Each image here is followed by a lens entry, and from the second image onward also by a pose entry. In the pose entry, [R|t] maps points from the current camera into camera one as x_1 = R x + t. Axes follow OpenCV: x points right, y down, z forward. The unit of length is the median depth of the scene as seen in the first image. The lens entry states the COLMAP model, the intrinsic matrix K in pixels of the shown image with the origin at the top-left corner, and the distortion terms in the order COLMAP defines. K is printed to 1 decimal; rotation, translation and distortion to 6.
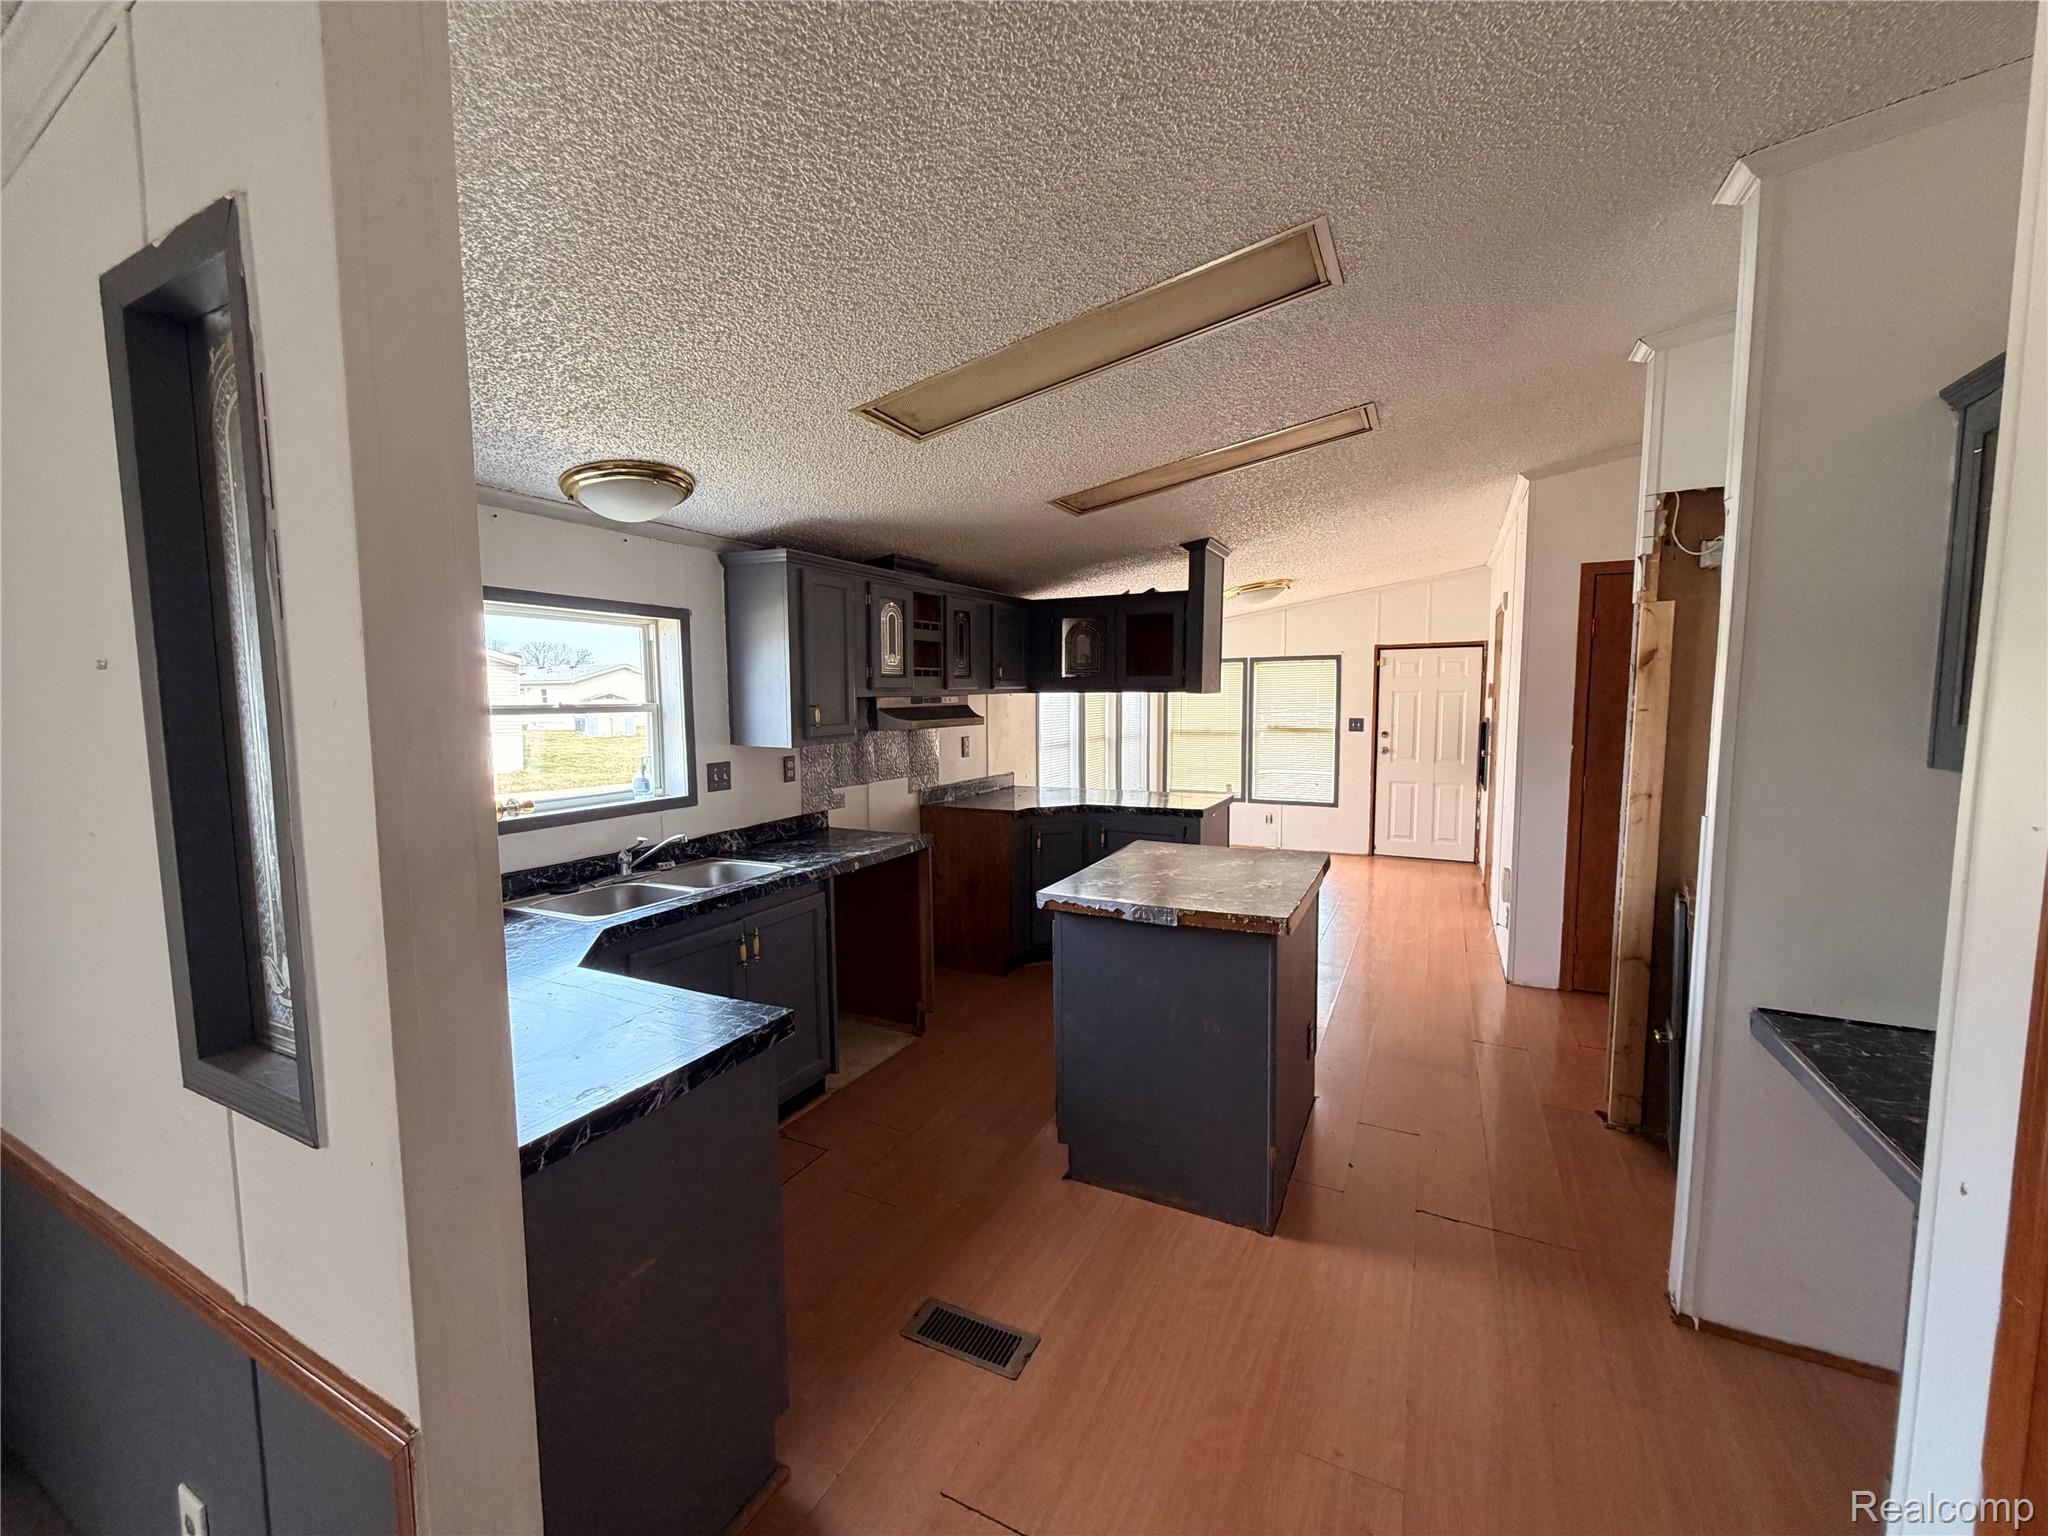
lens RADIAL K [[825.0, 0, 1024.0], [0, 825.0, 768.0], [0, 0, 1]] dist [0.000719, 0.000217]
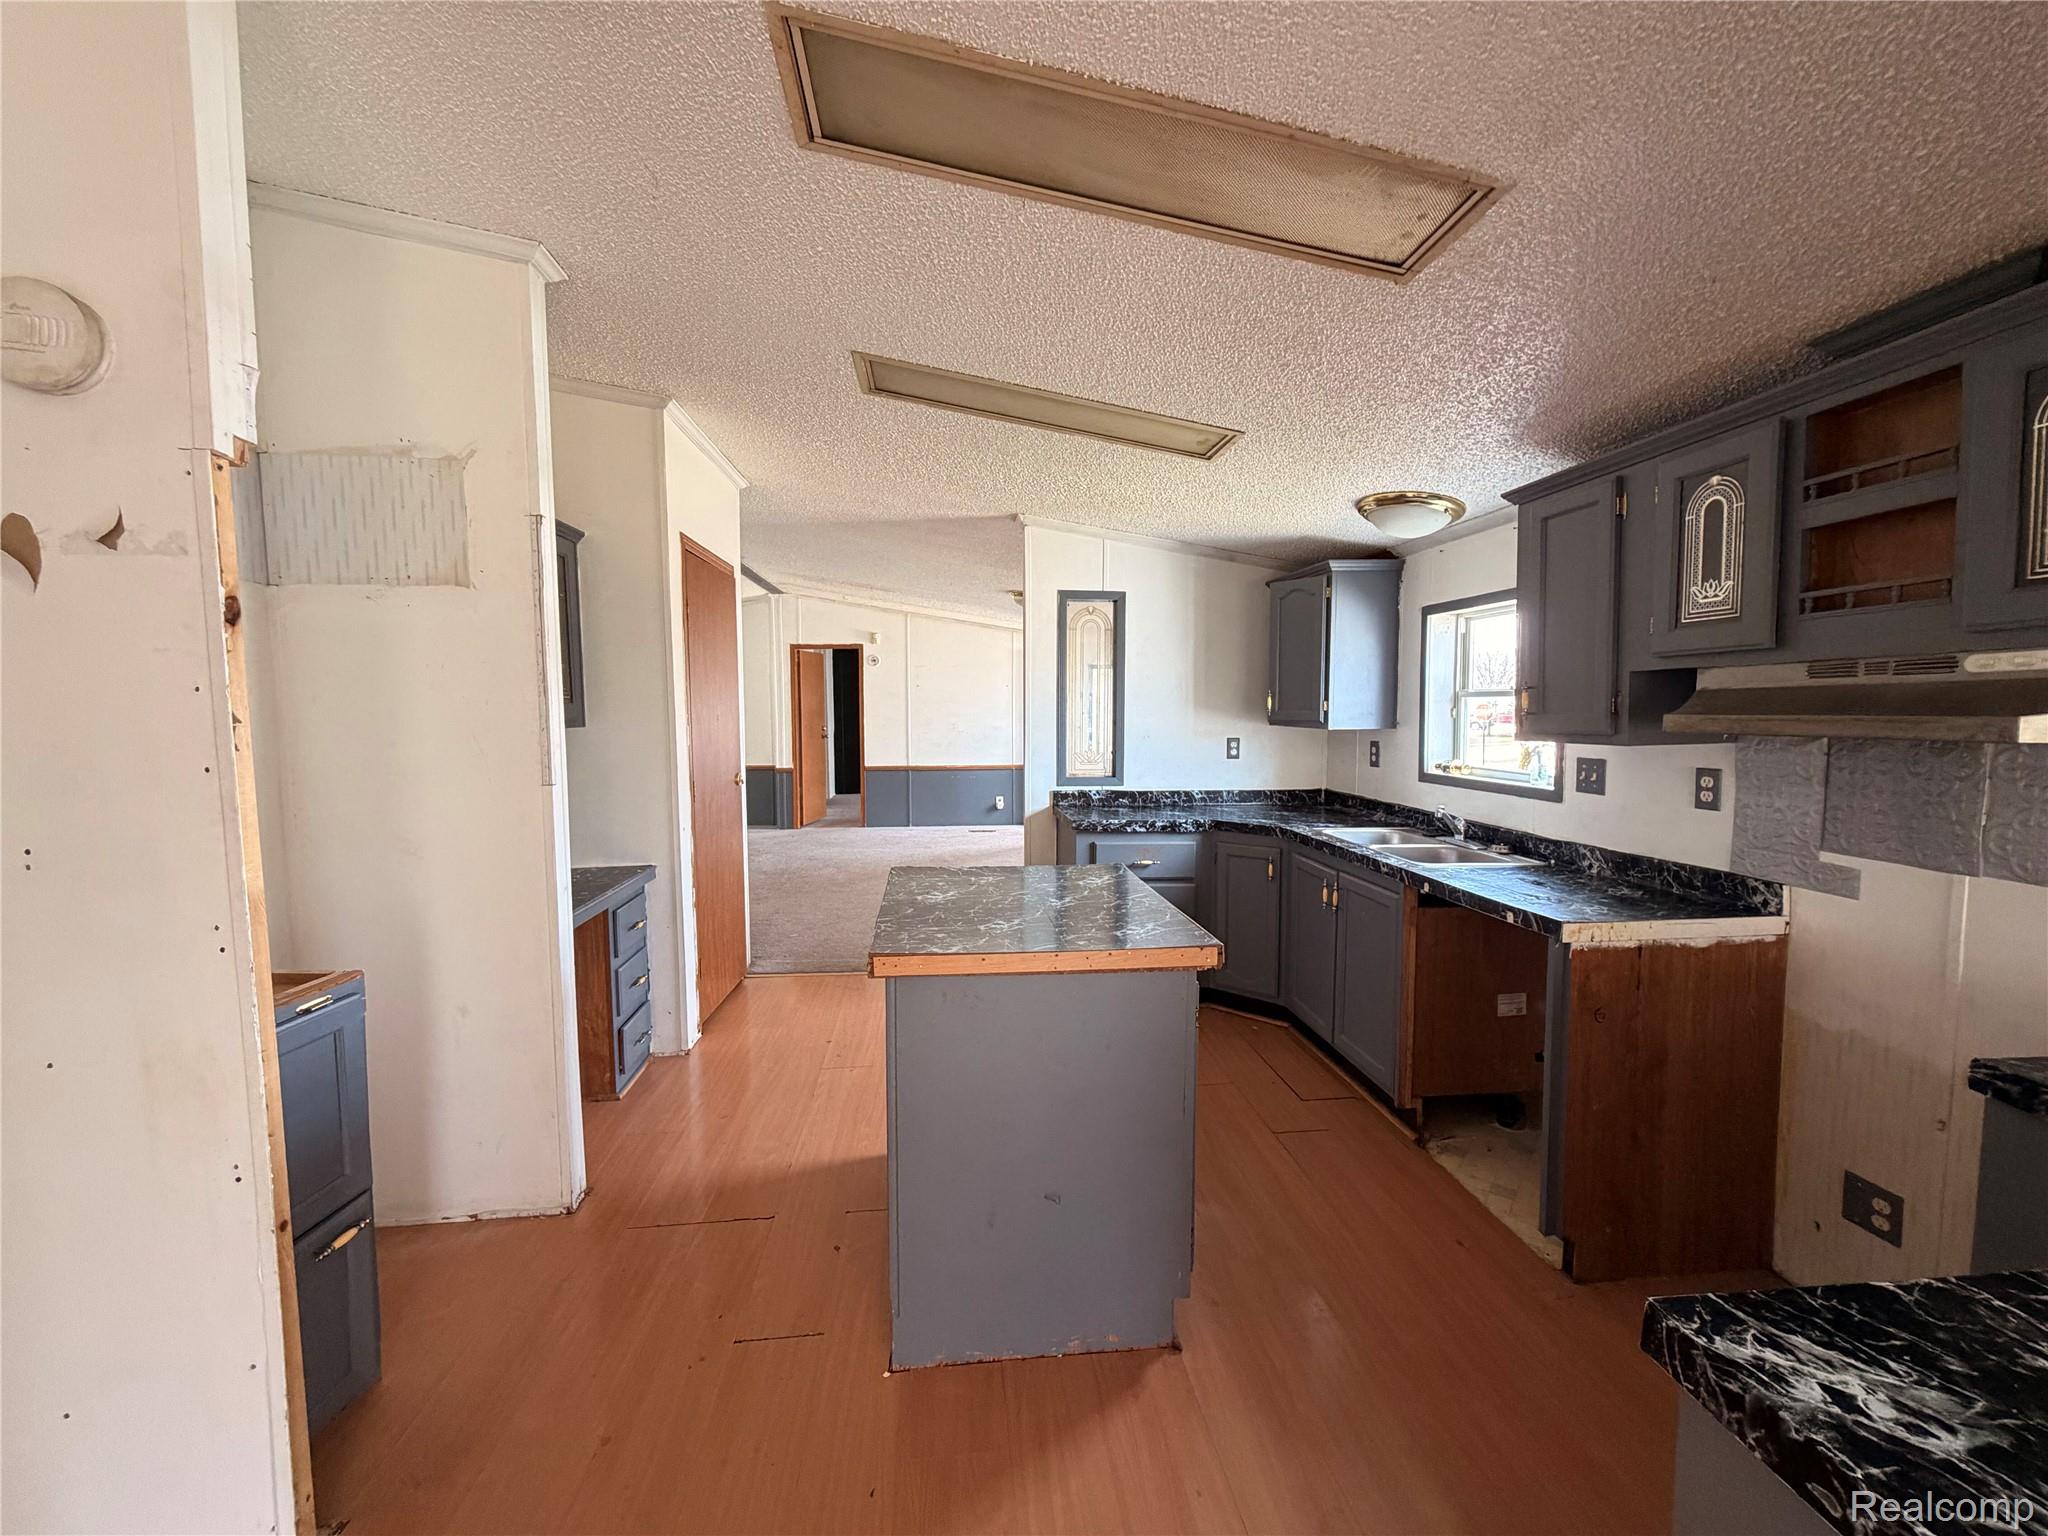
lens RADIAL K [[825.0, 0, 1024.0], [0, 825.0, 768.0], [0, 0, 1]] dist [0.000719, 0.000217]
pose [[-0.841636, 0.050360, -0.537692, 0.445925], [-0.036528, 0.988054, 0.149718, -0.082556], [0.538808, 0.145649, -0.829742, 1.163117]]
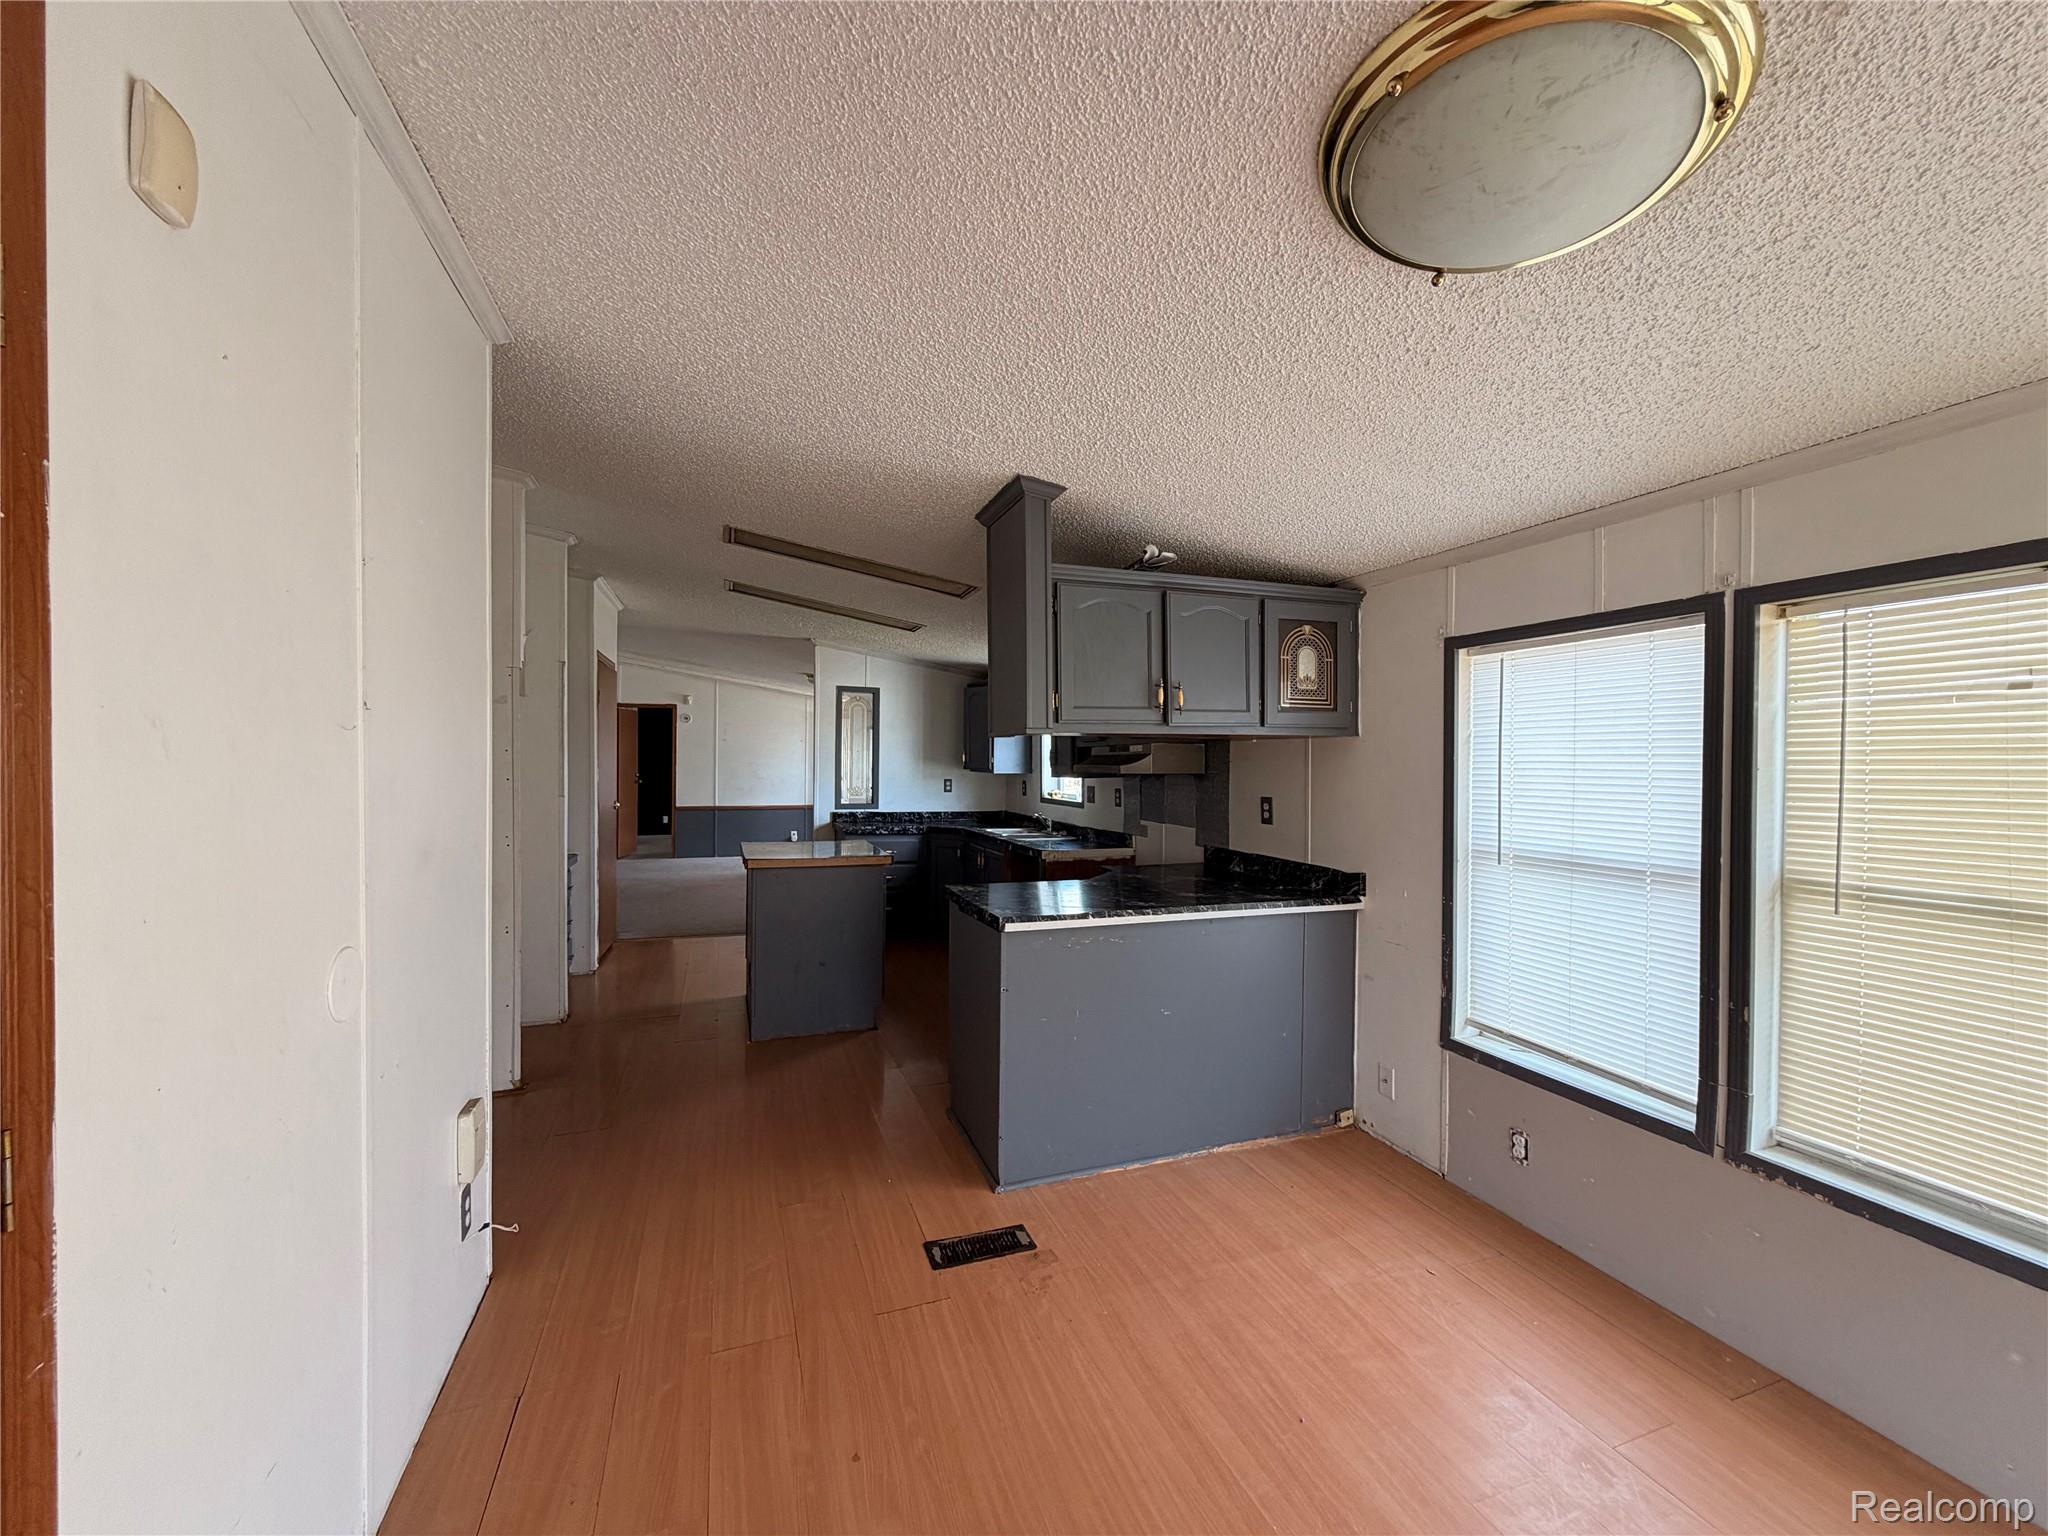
lens RADIAL K [[825.0, 0, 1024.0], [0, 825.0, 768.0], [0, 0, 1]] dist [0.000719, 0.000217]
pose [[-0.683818, 0.011517, -0.729562, 0.810514], [-0.063988, 0.995077, 0.075684, -0.137930], [0.726841, 0.098438, -0.679714, 1.736068]]
